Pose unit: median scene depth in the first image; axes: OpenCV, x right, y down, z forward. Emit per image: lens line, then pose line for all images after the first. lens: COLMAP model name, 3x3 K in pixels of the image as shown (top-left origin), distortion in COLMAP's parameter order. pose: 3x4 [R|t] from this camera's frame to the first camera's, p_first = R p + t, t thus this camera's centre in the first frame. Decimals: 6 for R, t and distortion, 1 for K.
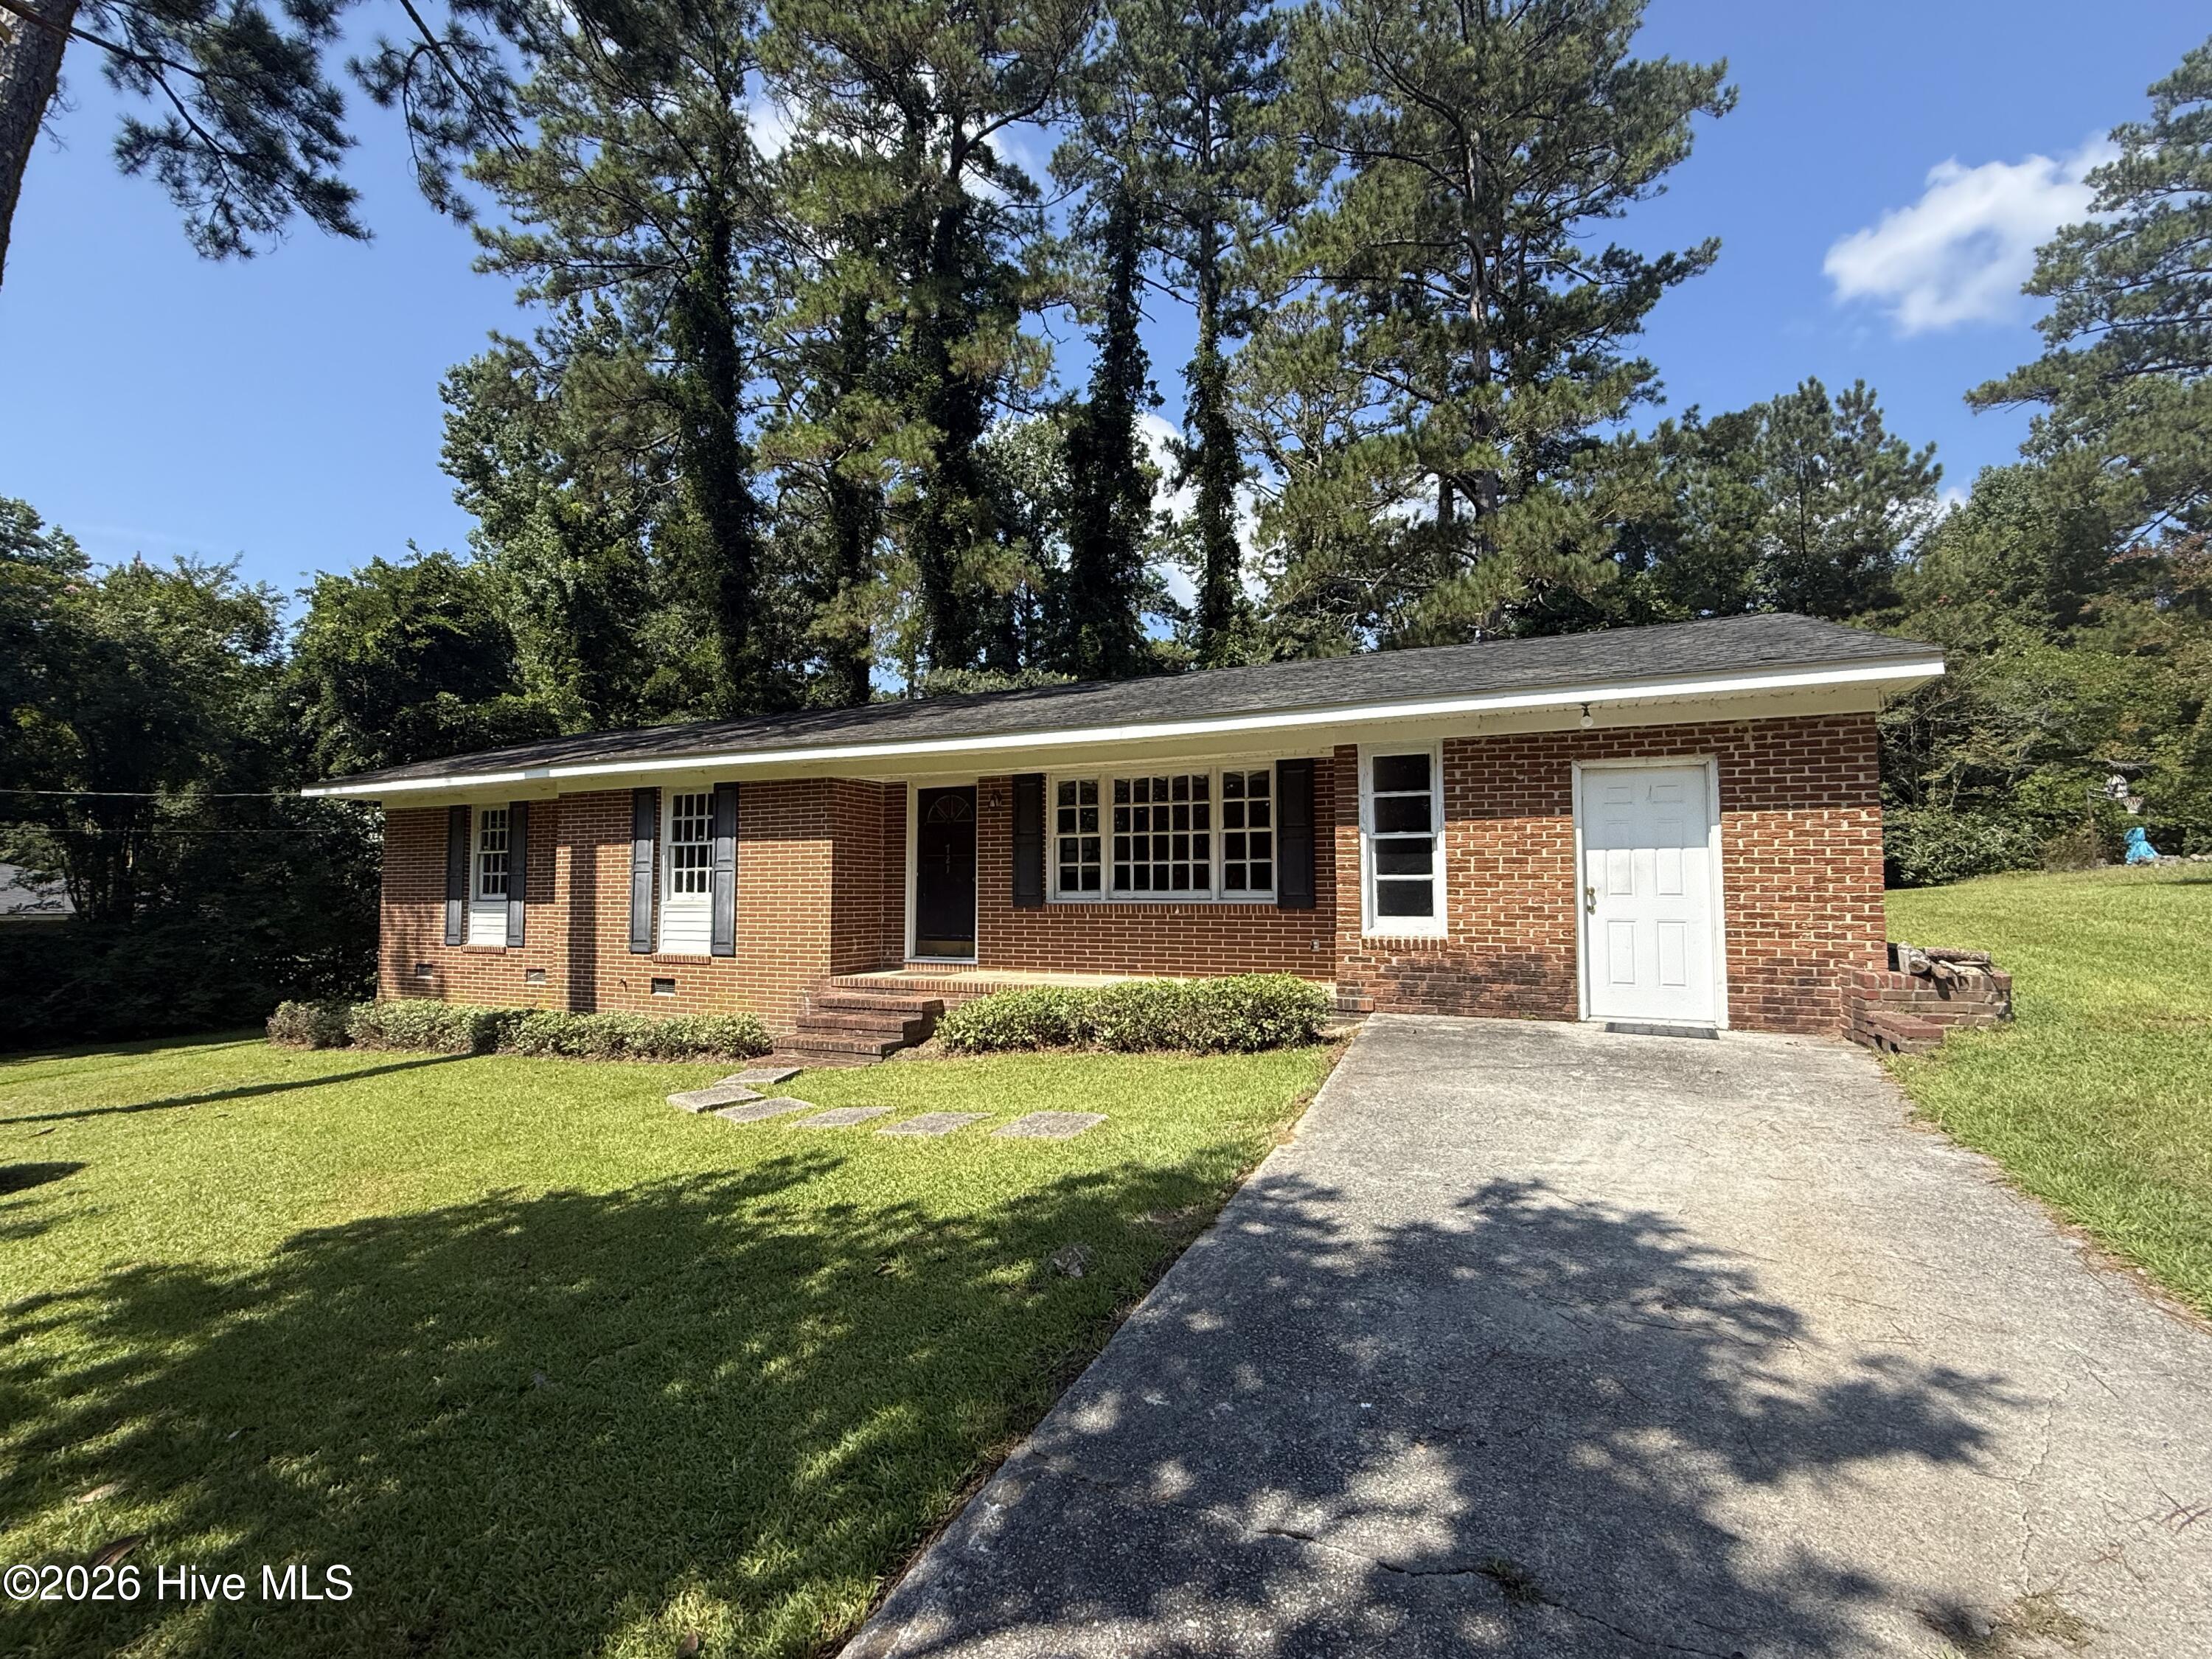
lens RADIAL K [[996.5, 0, 1108.9], [0, 996.5, 835.3], [0, 0, 1]] dist [0.000608, -0.000148]
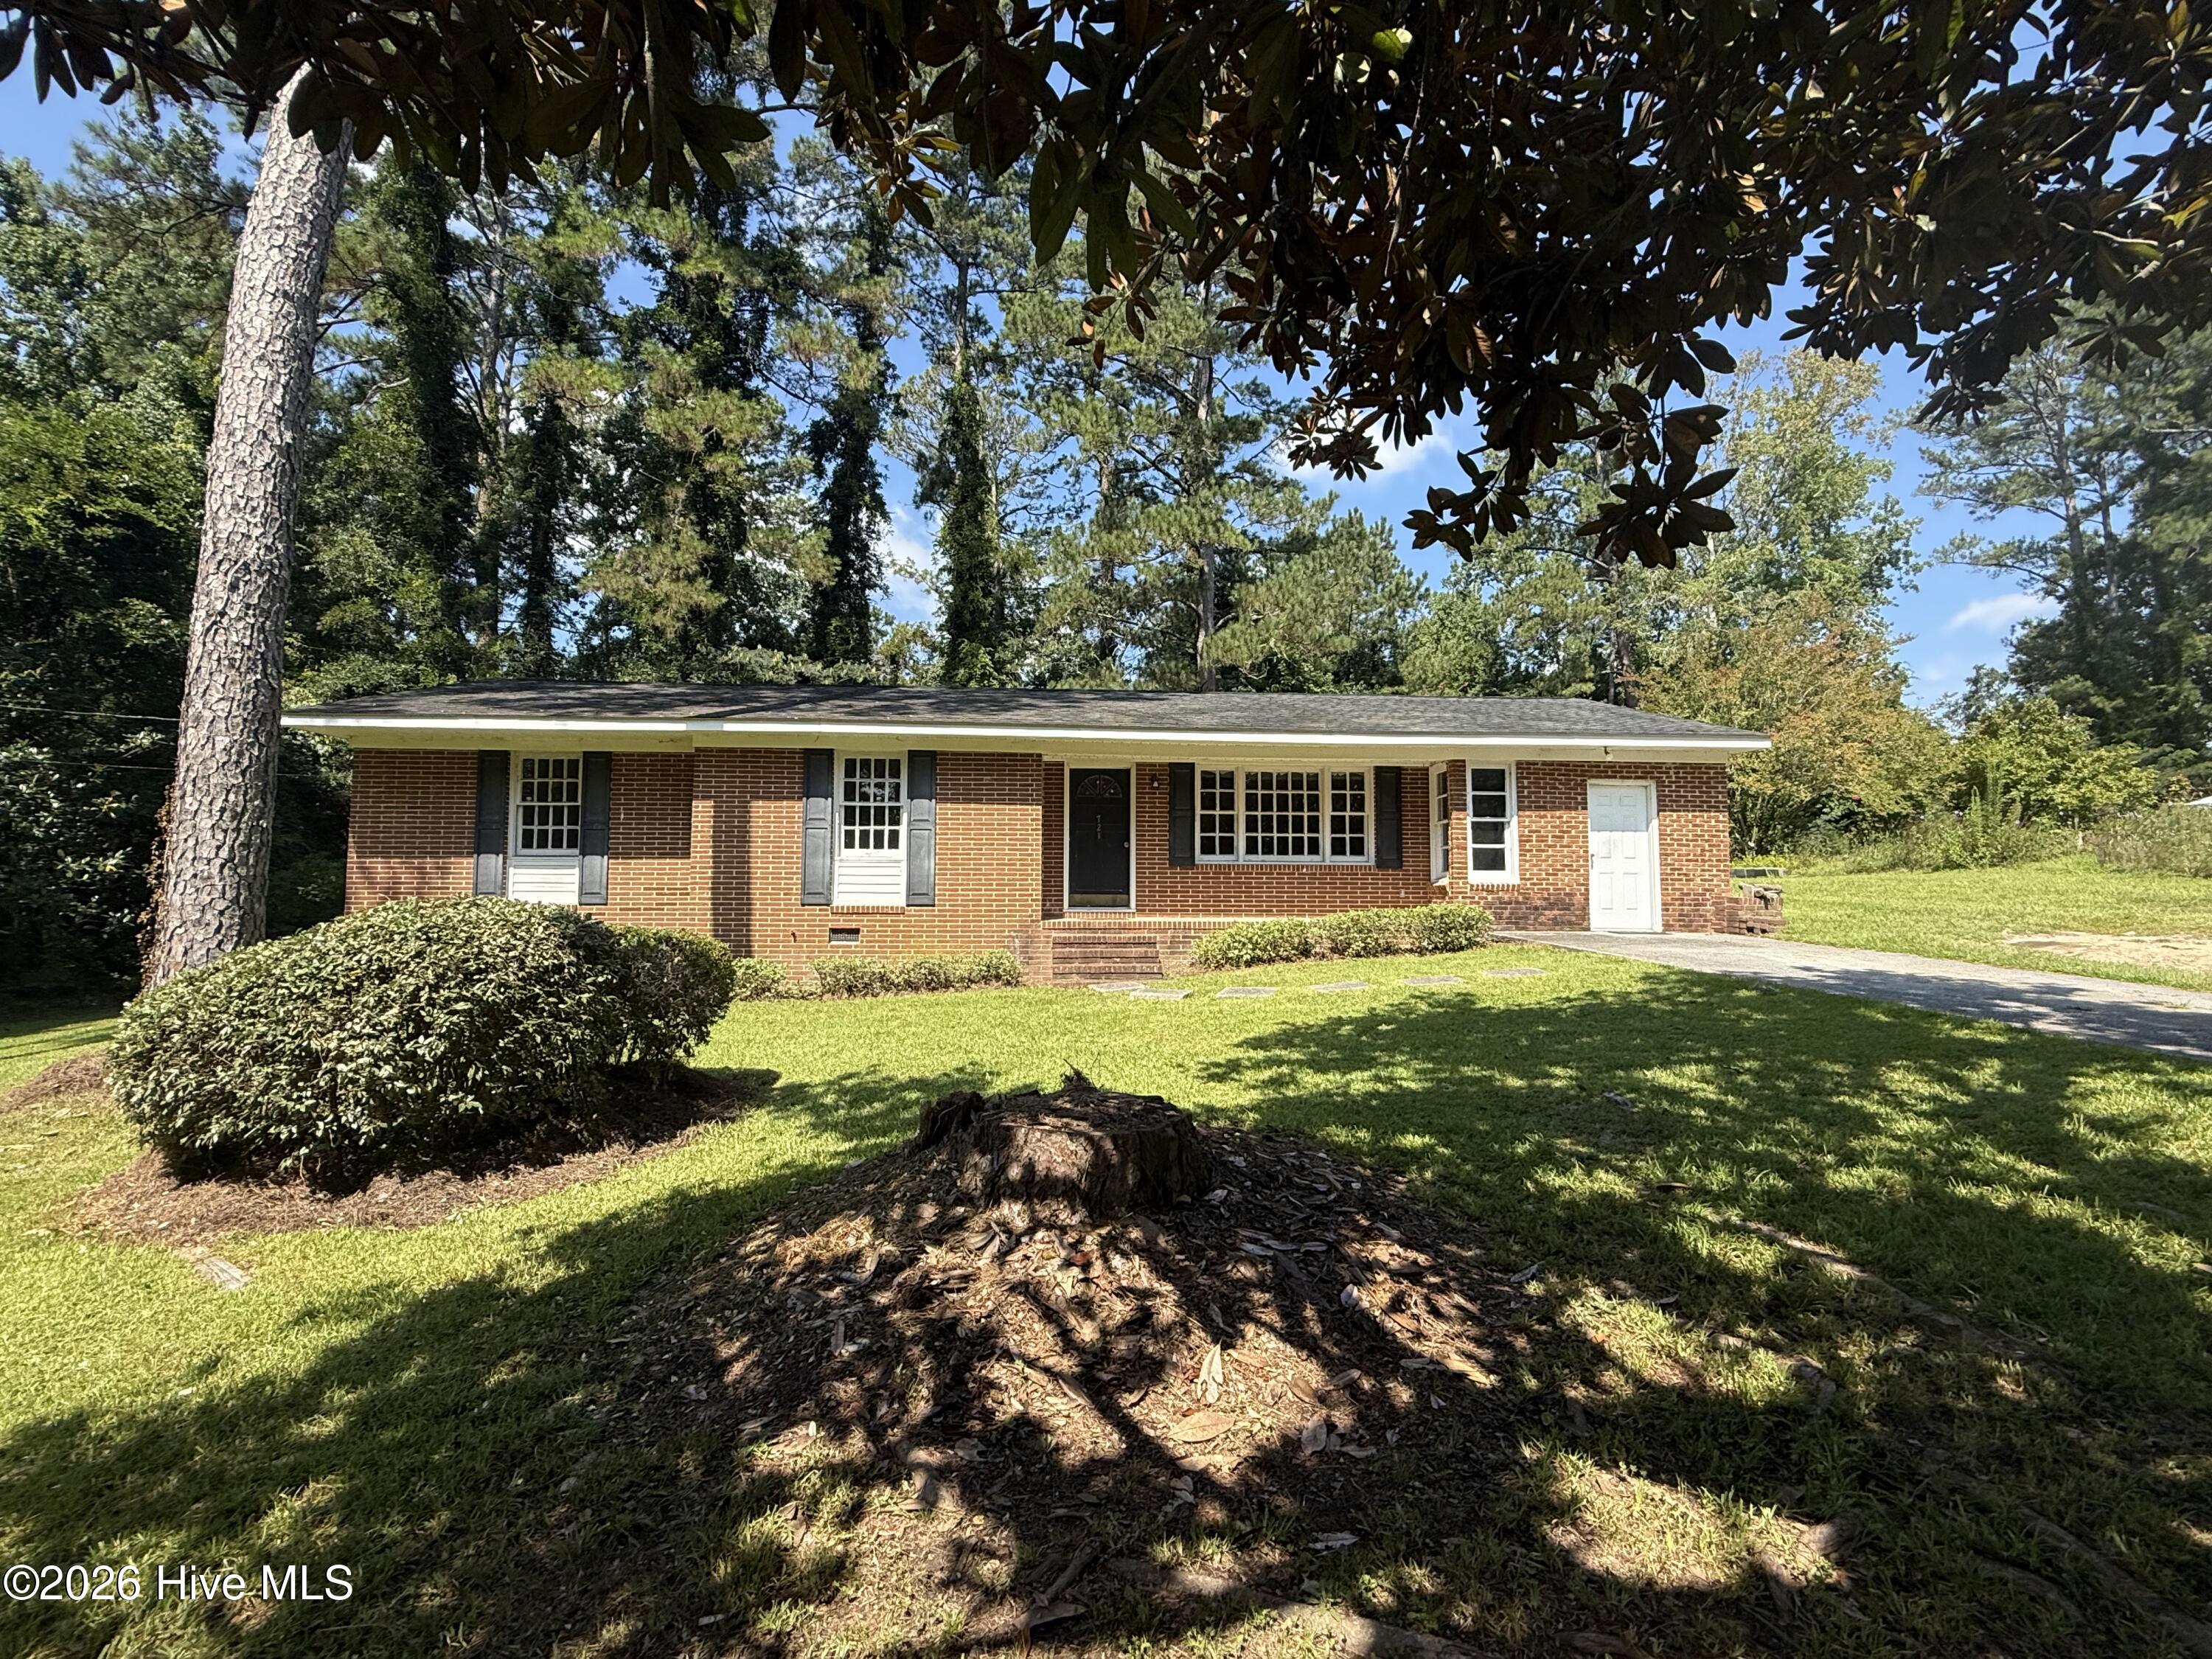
lens RADIAL K [[996.5, 0, 1112.0], [0, 996.5, 826.4], [0, 0, 1]] dist [0.000608, -0.000148]
pose [[0.880305, 0.042525, 0.472498, -0.687675], [-0.034260, 0.999072, -0.026086, 0.051177], [-0.473169, 0.006776, 0.880946, -0.077049]]
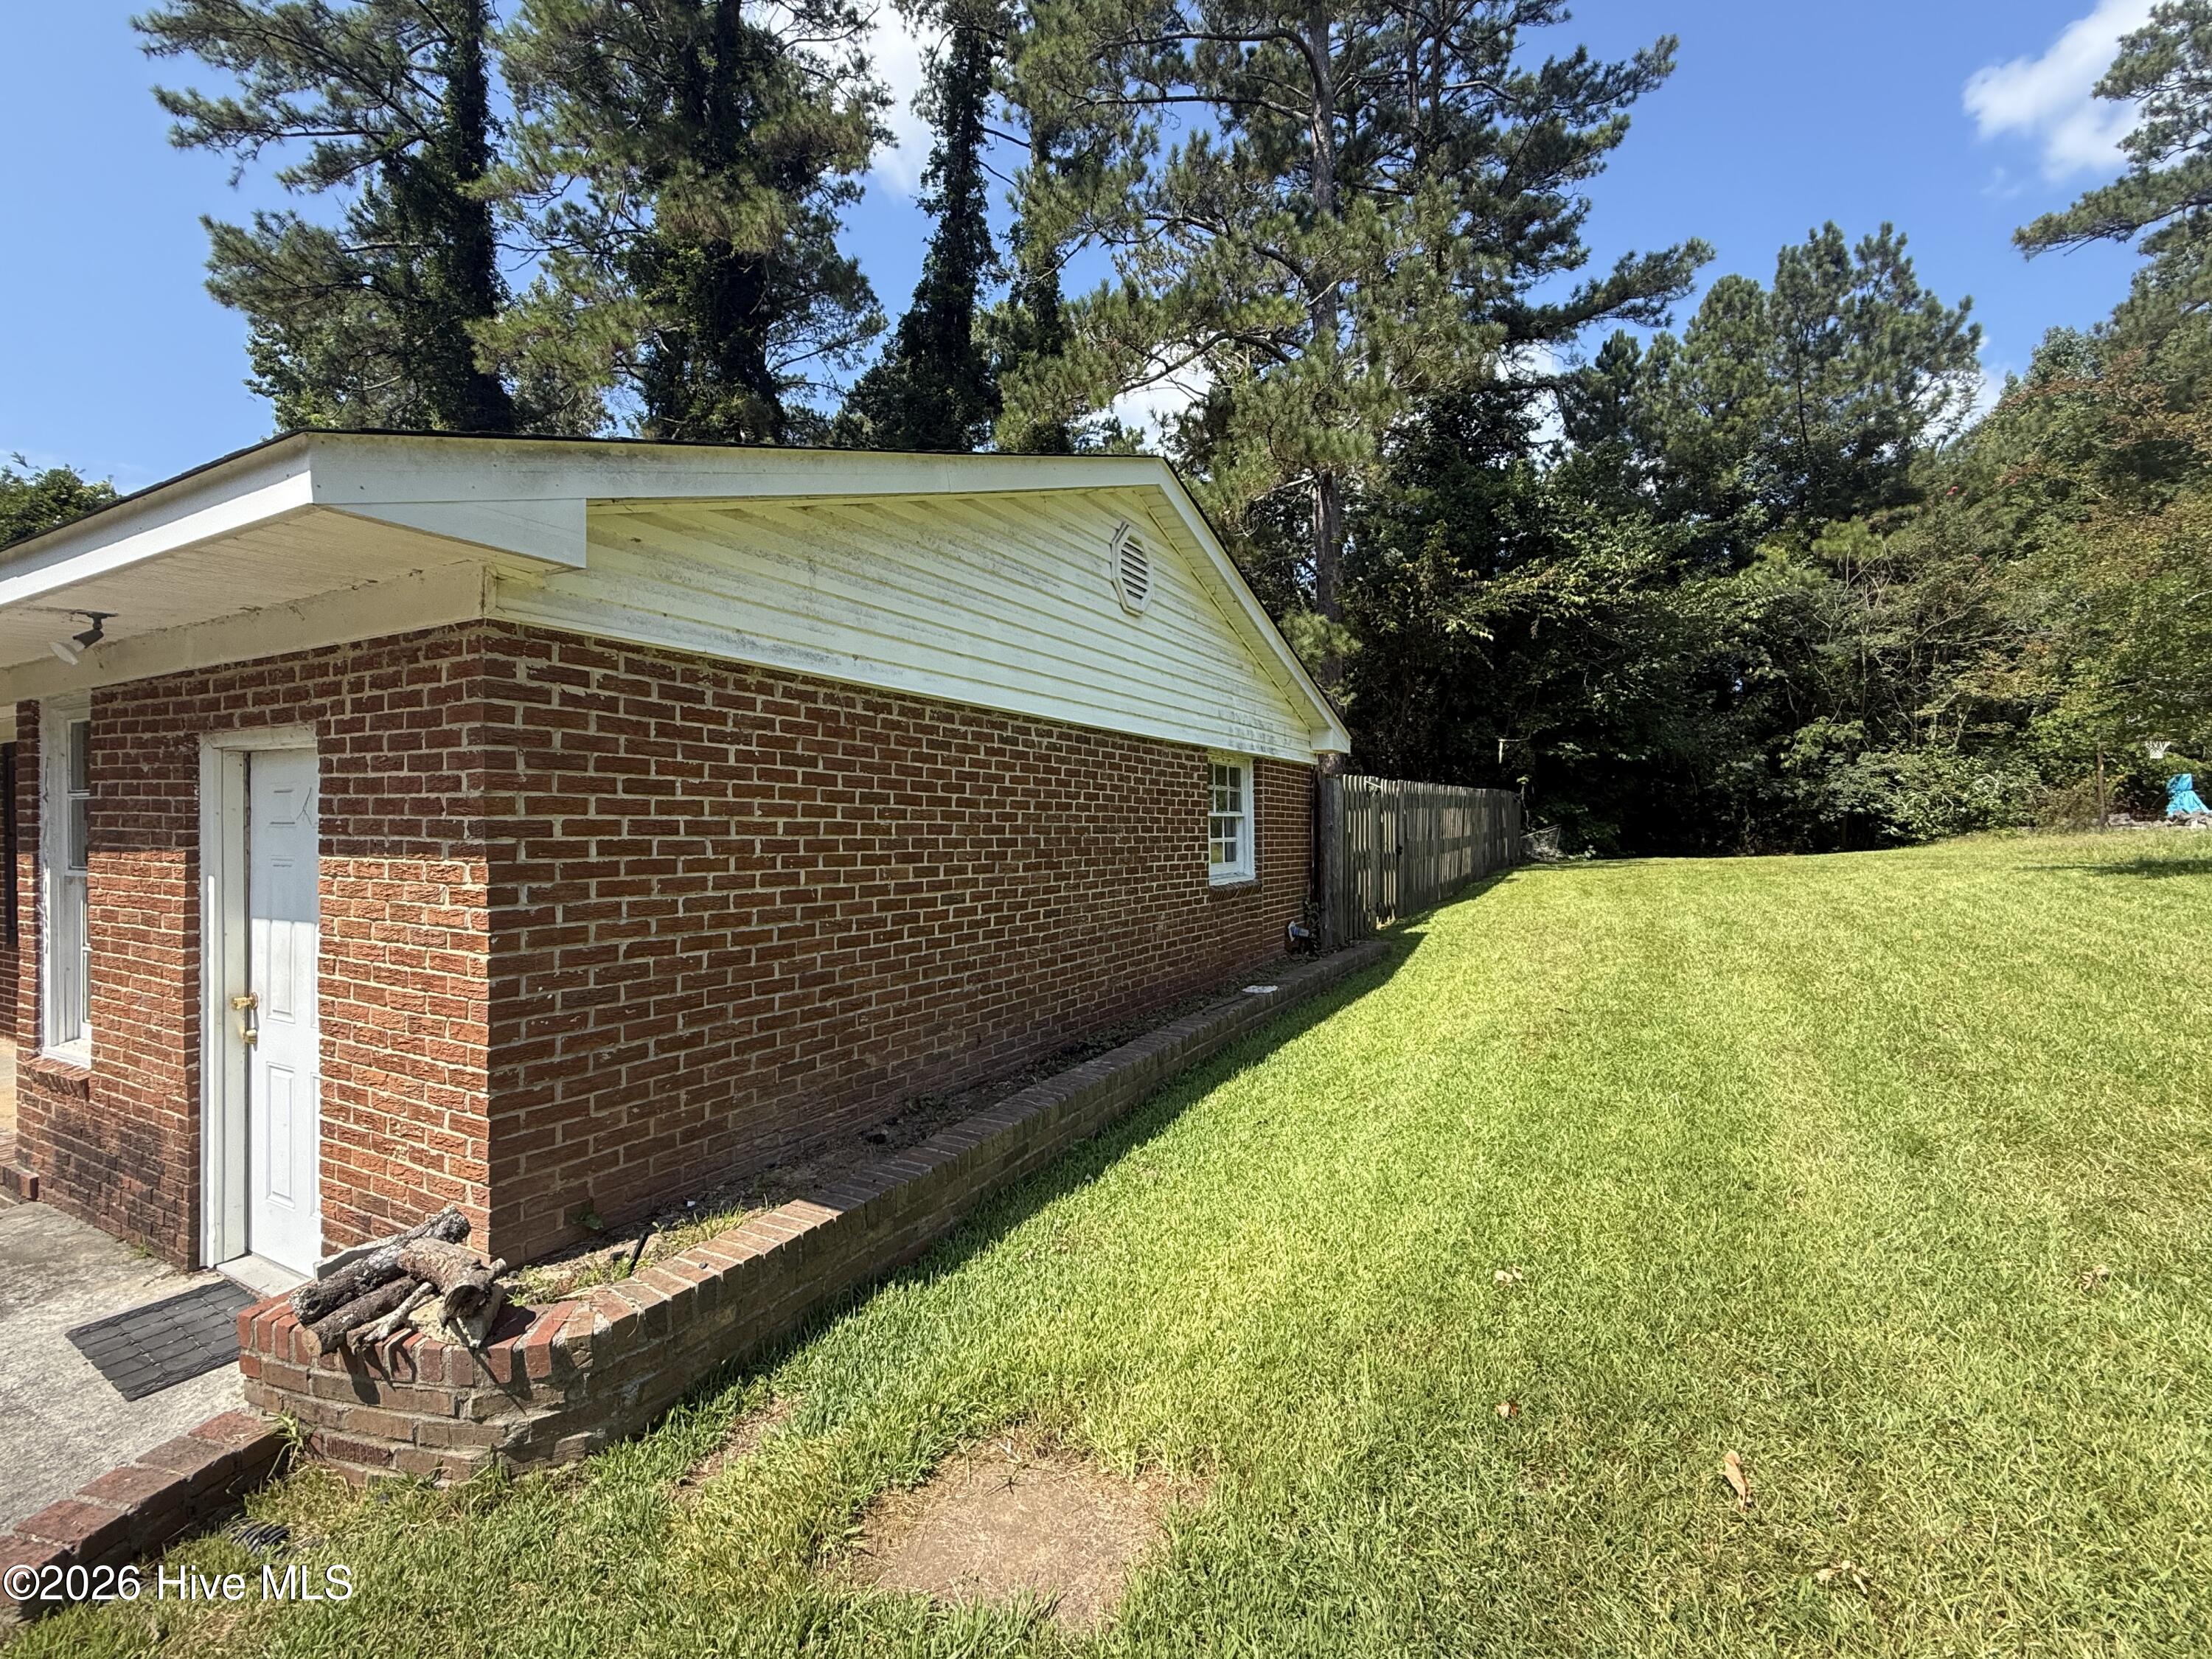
lens RADIAL K [[996.5, 0, 1111.2], [0, 996.5, 837.4], [0, 0, 1]] dist [0.000608, -0.000148]
pose [[0.997311, 0.001881, -0.073262, 0.617157], [0.003114, 0.997680, 0.068010, -0.038158], [0.073220, -0.068056, 0.994991, 0.358090]]
